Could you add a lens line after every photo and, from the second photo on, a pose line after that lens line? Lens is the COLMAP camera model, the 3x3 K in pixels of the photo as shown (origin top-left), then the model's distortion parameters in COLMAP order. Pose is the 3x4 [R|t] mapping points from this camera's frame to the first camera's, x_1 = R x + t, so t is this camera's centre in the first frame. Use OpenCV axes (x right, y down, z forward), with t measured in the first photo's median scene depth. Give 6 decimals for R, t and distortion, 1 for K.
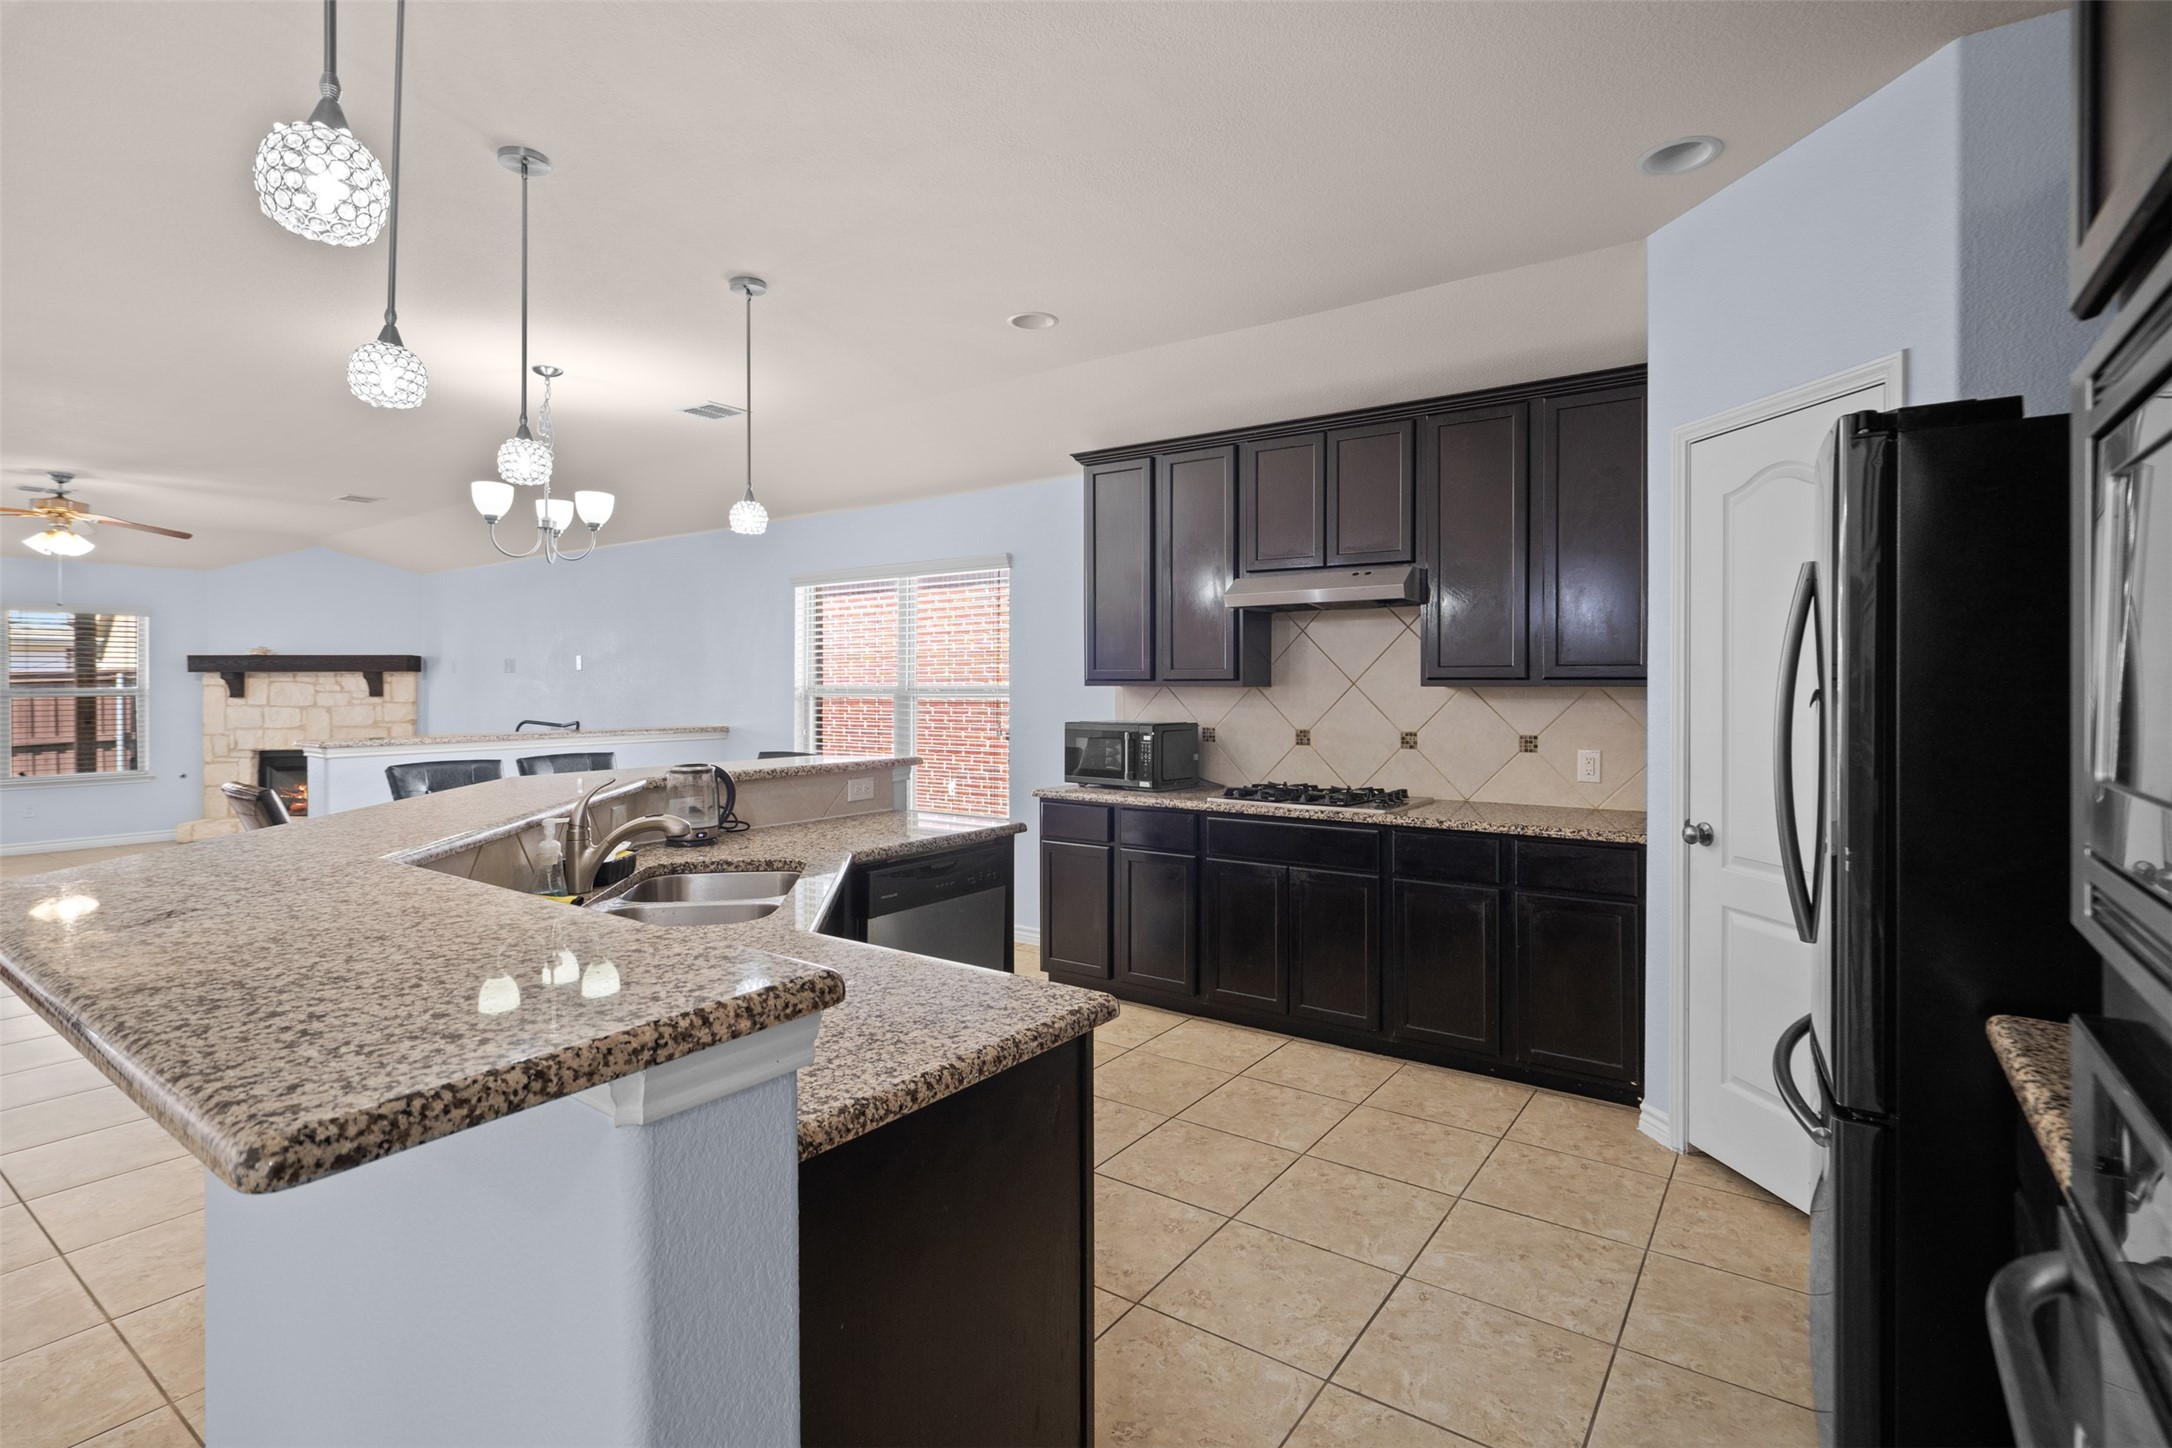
lens RADIAL K [[1021.8, 0, 1089.2], [0, 1021.8, 690.5], [0, 0, 1]] dist [-0.002671, -0.000045]
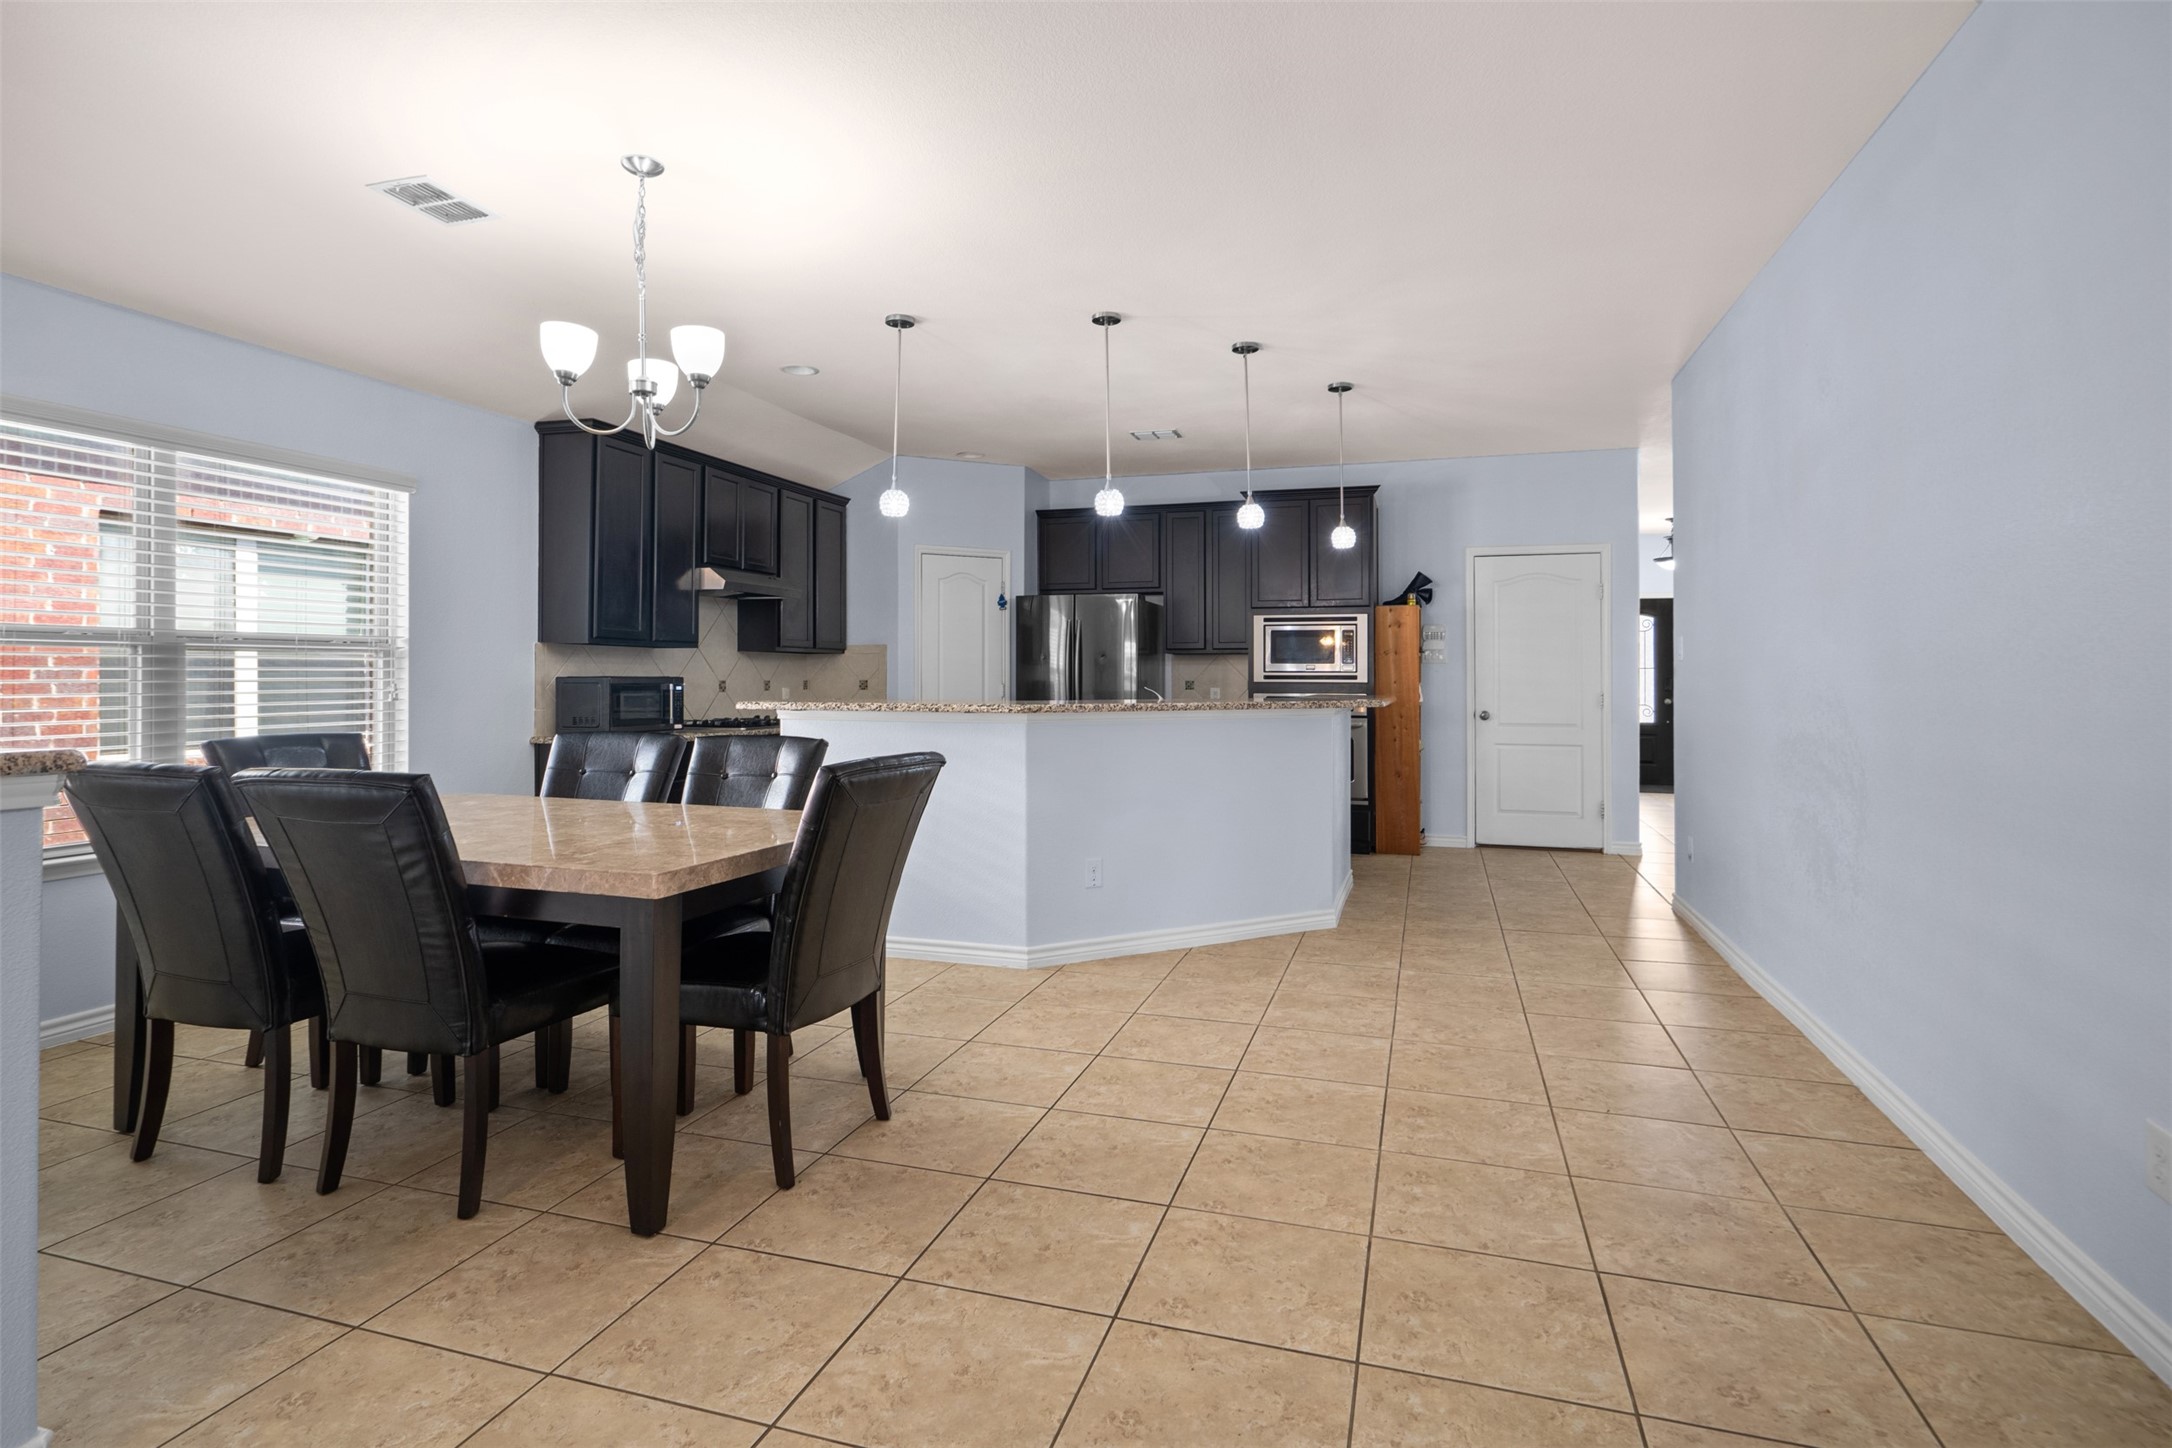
lens RADIAL K [[1087.4, 0, 1094.8], [0, 1087.4, 667.3], [0, 0, 1]] dist [-0.002207, 0.000241]
pose [[-0.315886, 0.006694, 0.948773, -1.993768], [-0.001354, 0.999971, -0.007506, 0.046474], [-0.948796, -0.003656, -0.315868, 1.421887]]
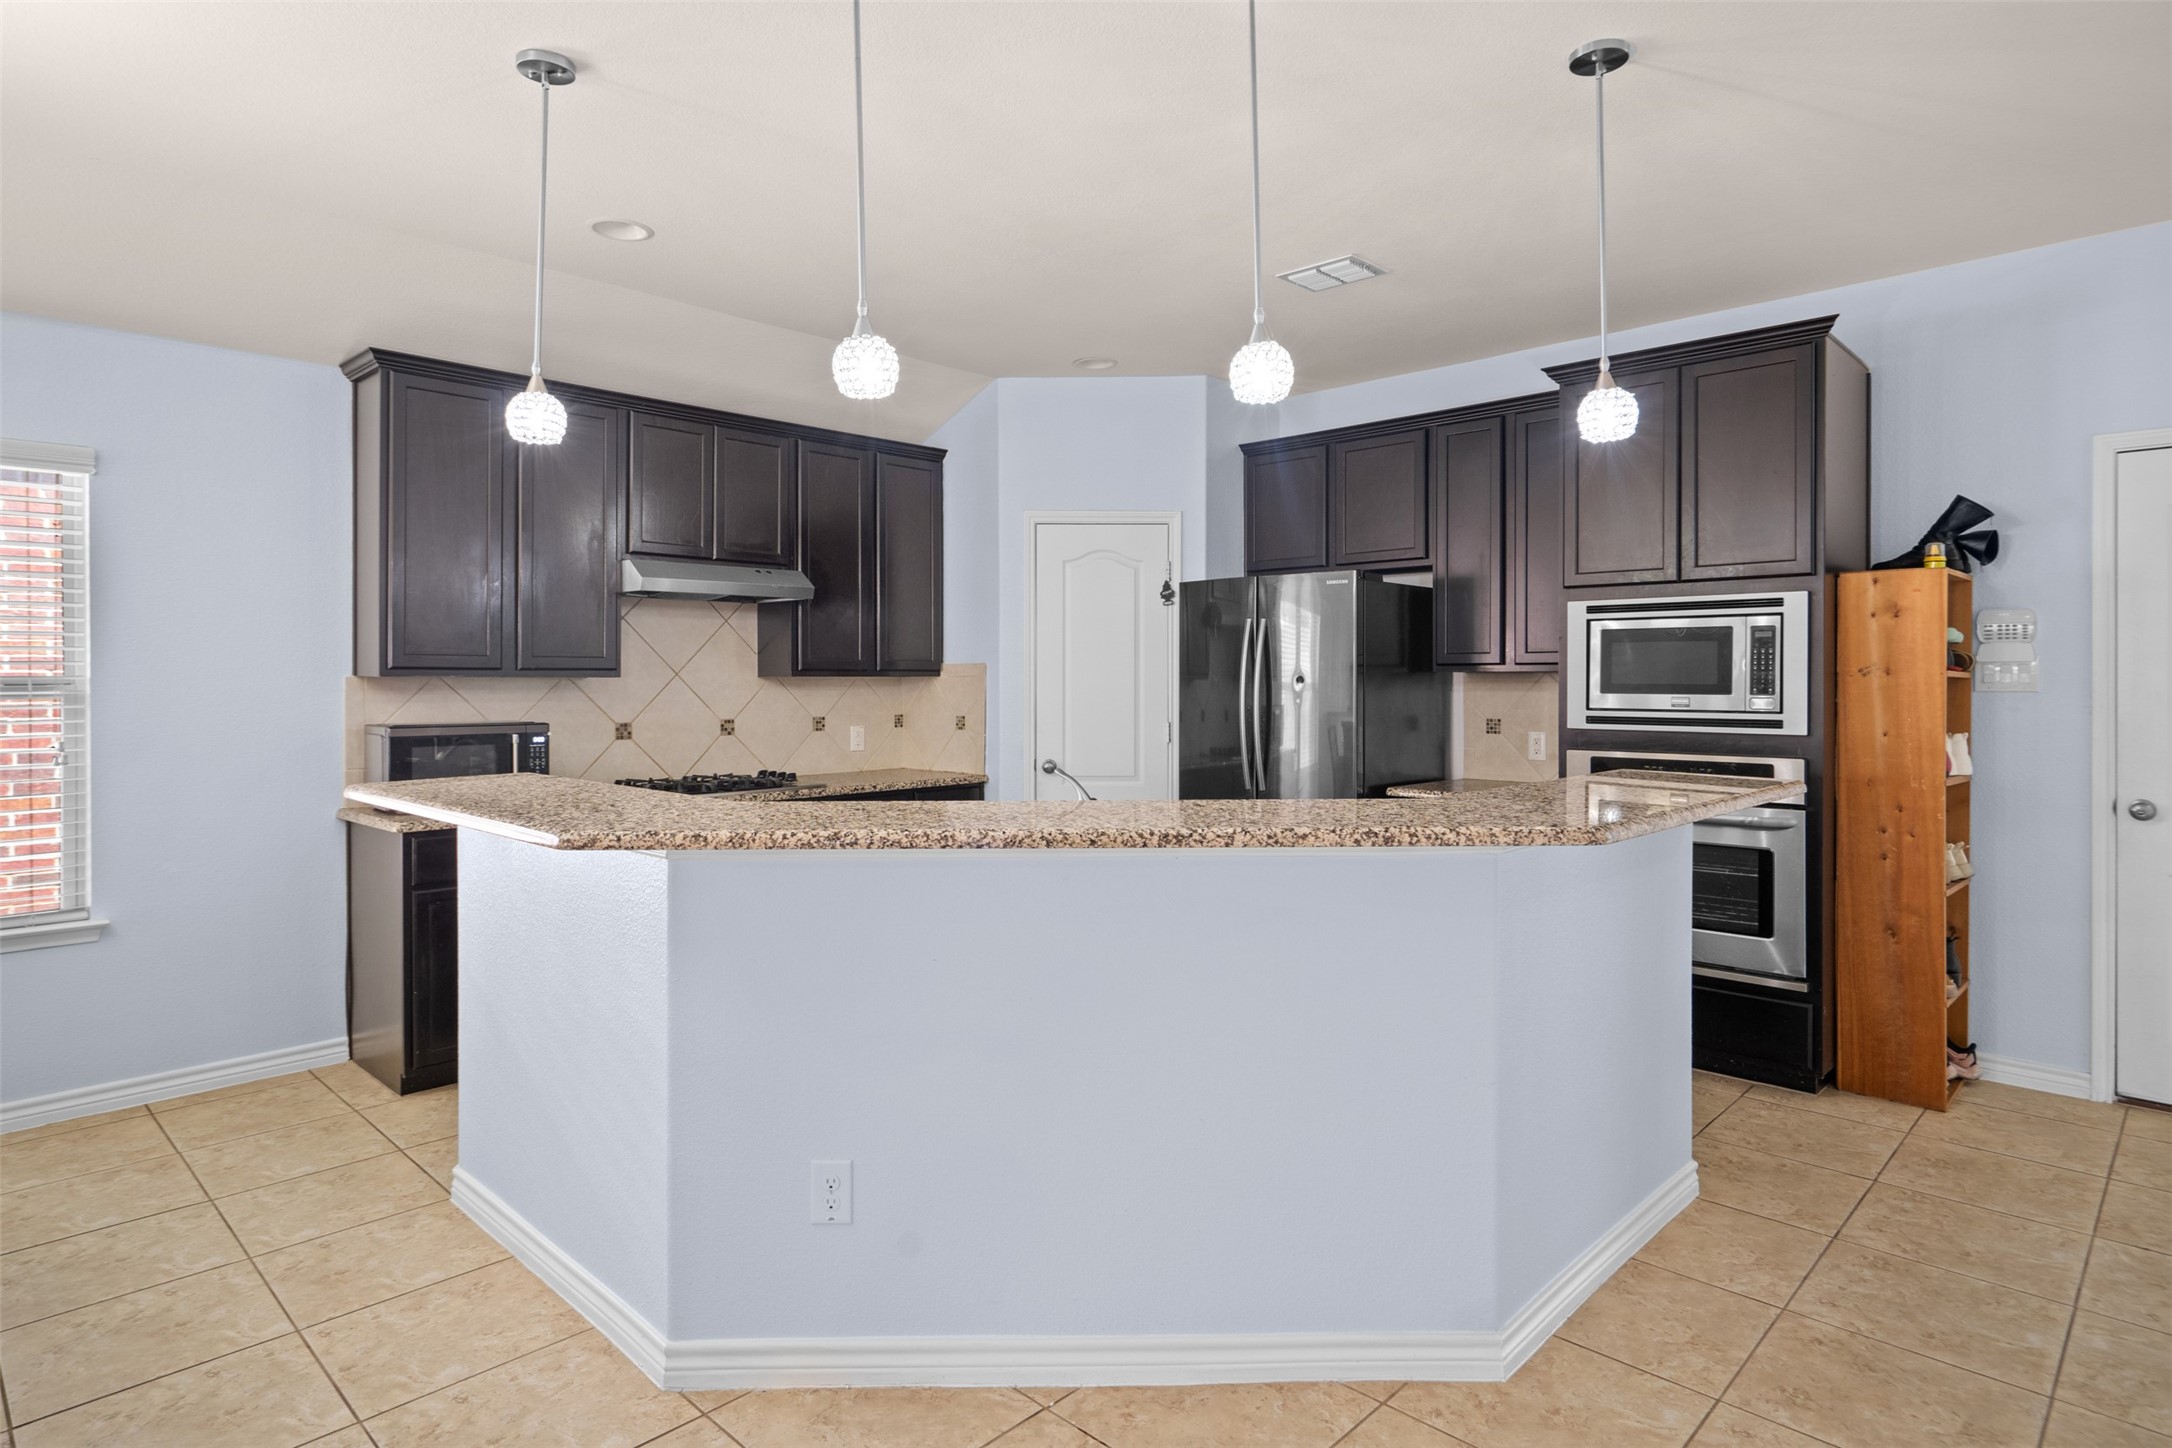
lens RADIAL K [[1197.4, 0, 1088.6], [0, 1197.4, 683.6], [0, 0, 1]] dist [0.005611, 0.000720]
pose [[0.143495, -0.007026, 0.989626, -1.251780], [0.003758, 0.999971, 0.006554, -0.004982], [-0.989644, 0.002779, 0.143517, 0.646975]]
